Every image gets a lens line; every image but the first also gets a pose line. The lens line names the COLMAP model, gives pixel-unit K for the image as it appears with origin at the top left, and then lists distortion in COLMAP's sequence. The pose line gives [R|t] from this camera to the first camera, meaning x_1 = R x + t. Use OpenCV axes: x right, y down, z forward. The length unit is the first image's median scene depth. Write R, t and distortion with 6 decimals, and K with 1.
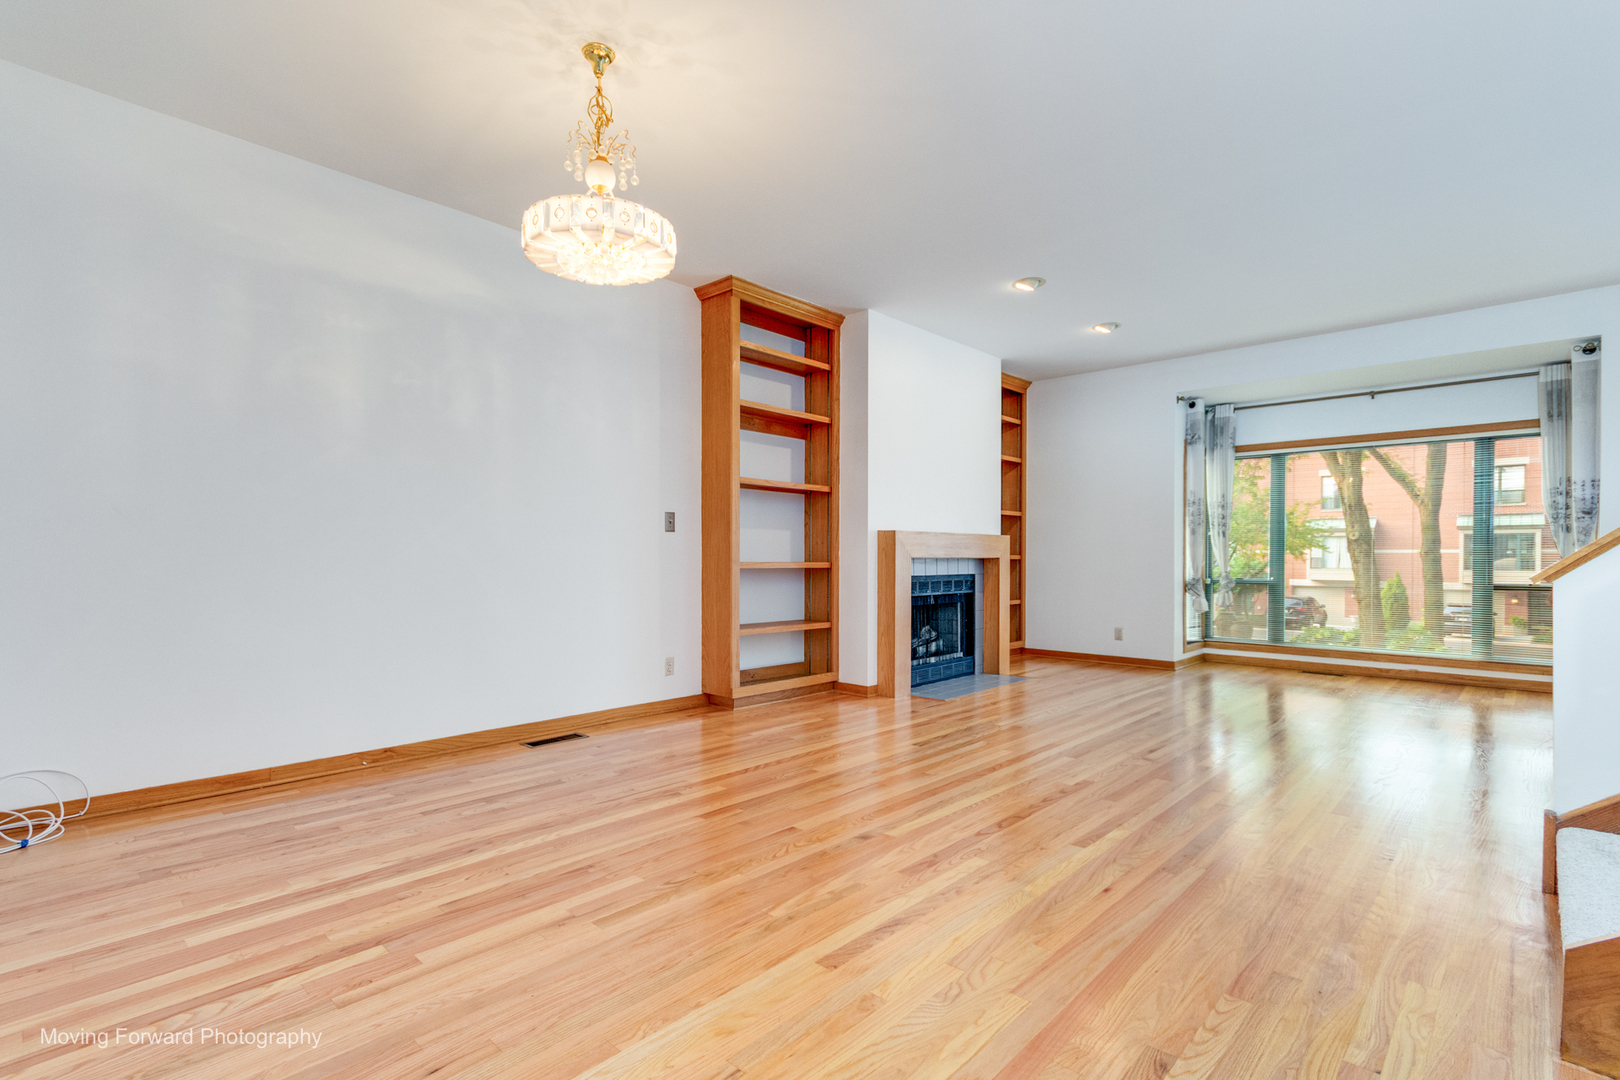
lens RADIAL K [[757.8, 0, 810.3], [0, 757.8, 564.6], [0, 0, 1]] dist [0.009352, -0.000396]
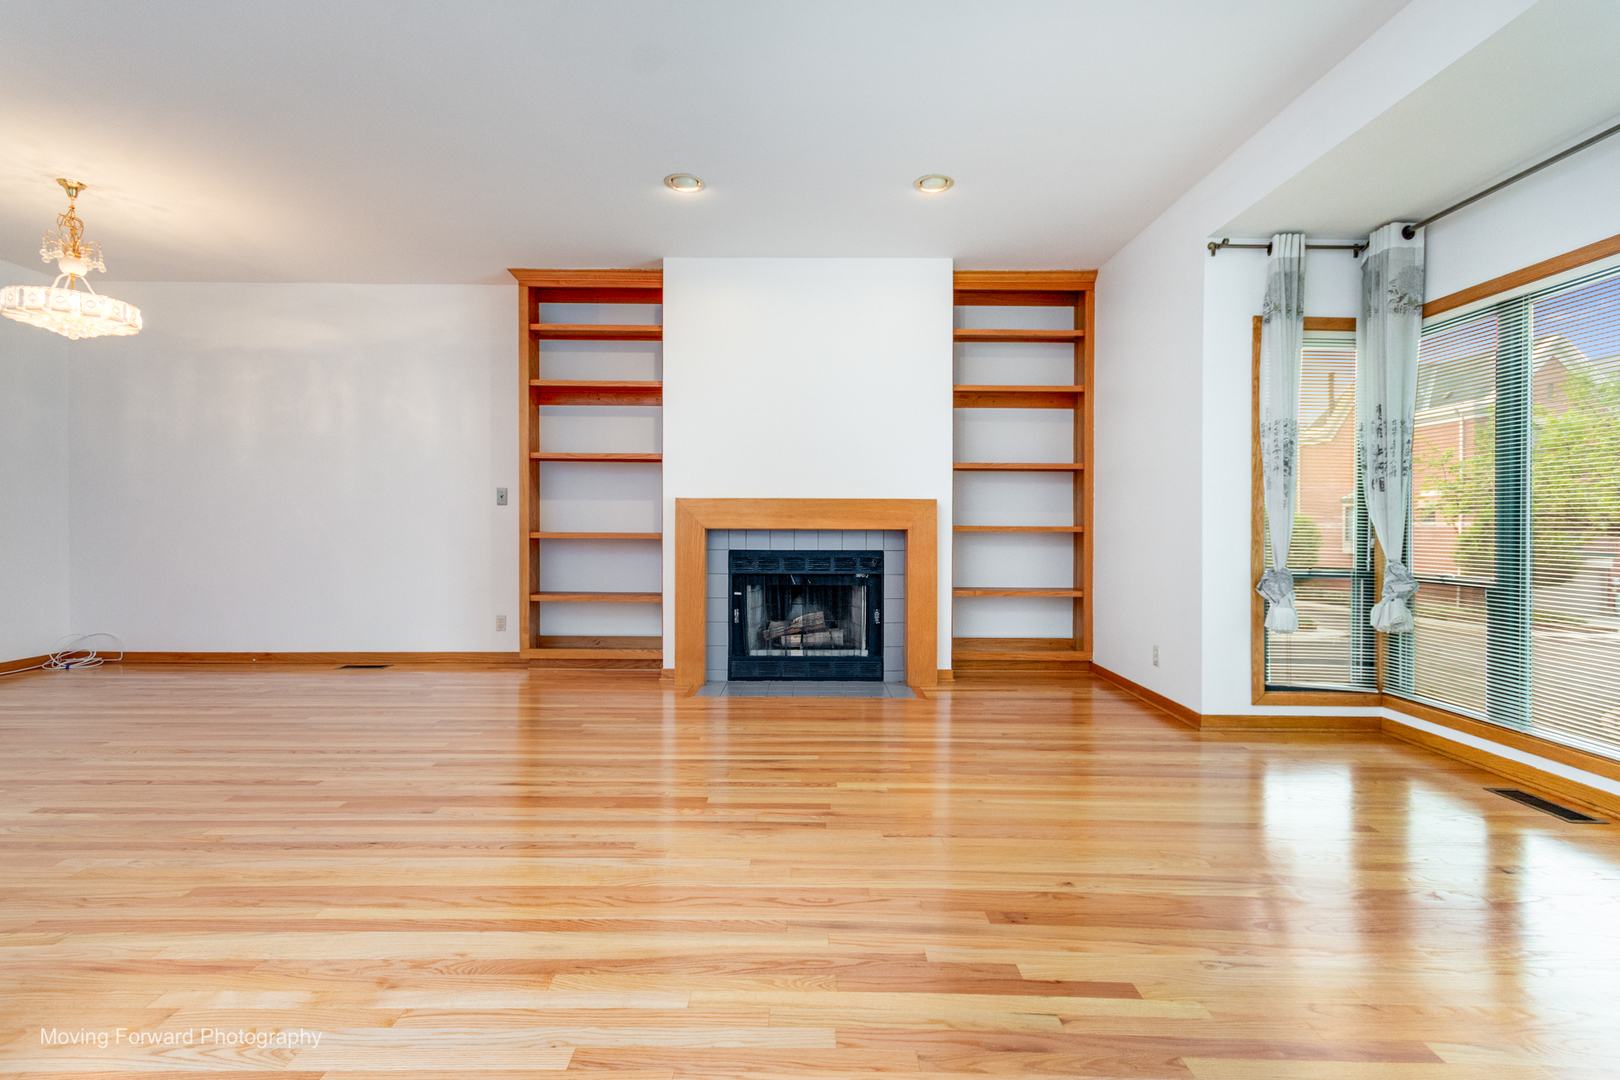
lens RADIAL K [[757.8, 0, 816.2], [0, 757.8, 532.9], [0, 0, 1]] dist [0.009352, -0.000396]
pose [[0.684778, 0.007538, -0.728712, 0.813310], [-0.010213, 0.999948, 0.000747, -0.005971], [0.728680, 0.006931, 0.684820, 0.473439]]
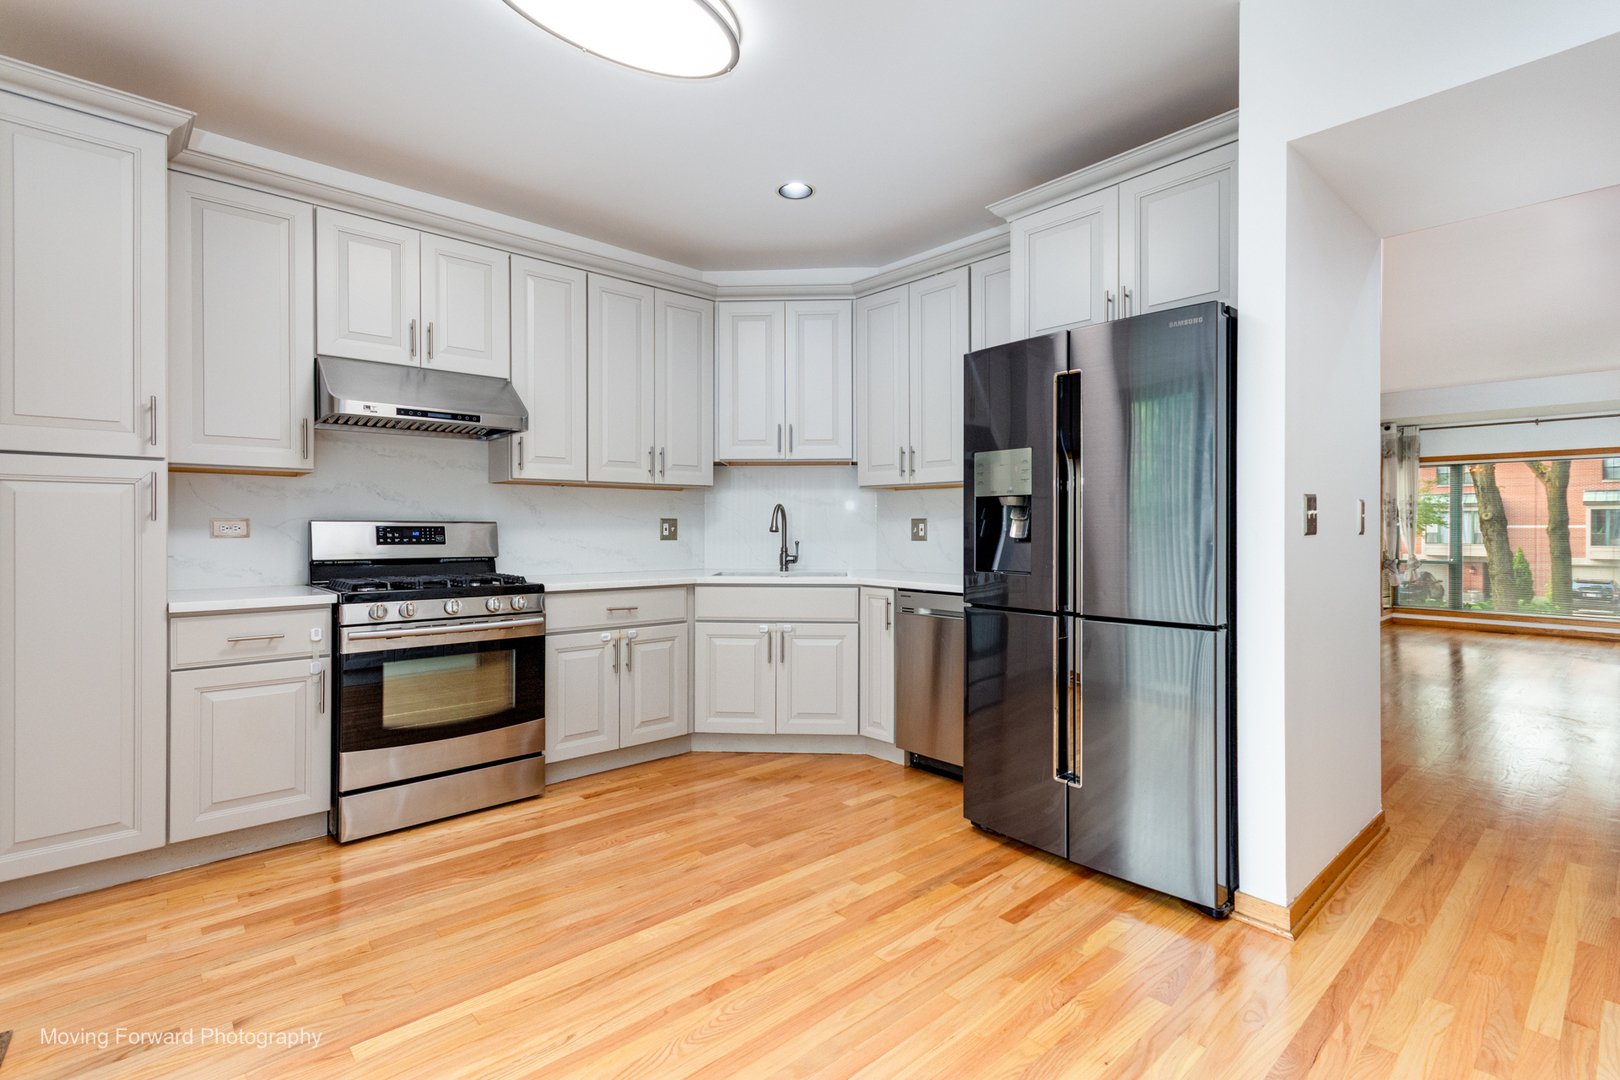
lens RADIAL K [[757.8, 0, 817.2], [0, 757.8, 530.4], [0, 0, 1]] dist [0.009352, -0.000396]
pose [[0.996879, 0.001155, -0.078938, -0.452007], [-0.001698, 0.999975, -0.006810, -0.026191], [0.078928, 0.006923, 0.996856, -0.468367]]
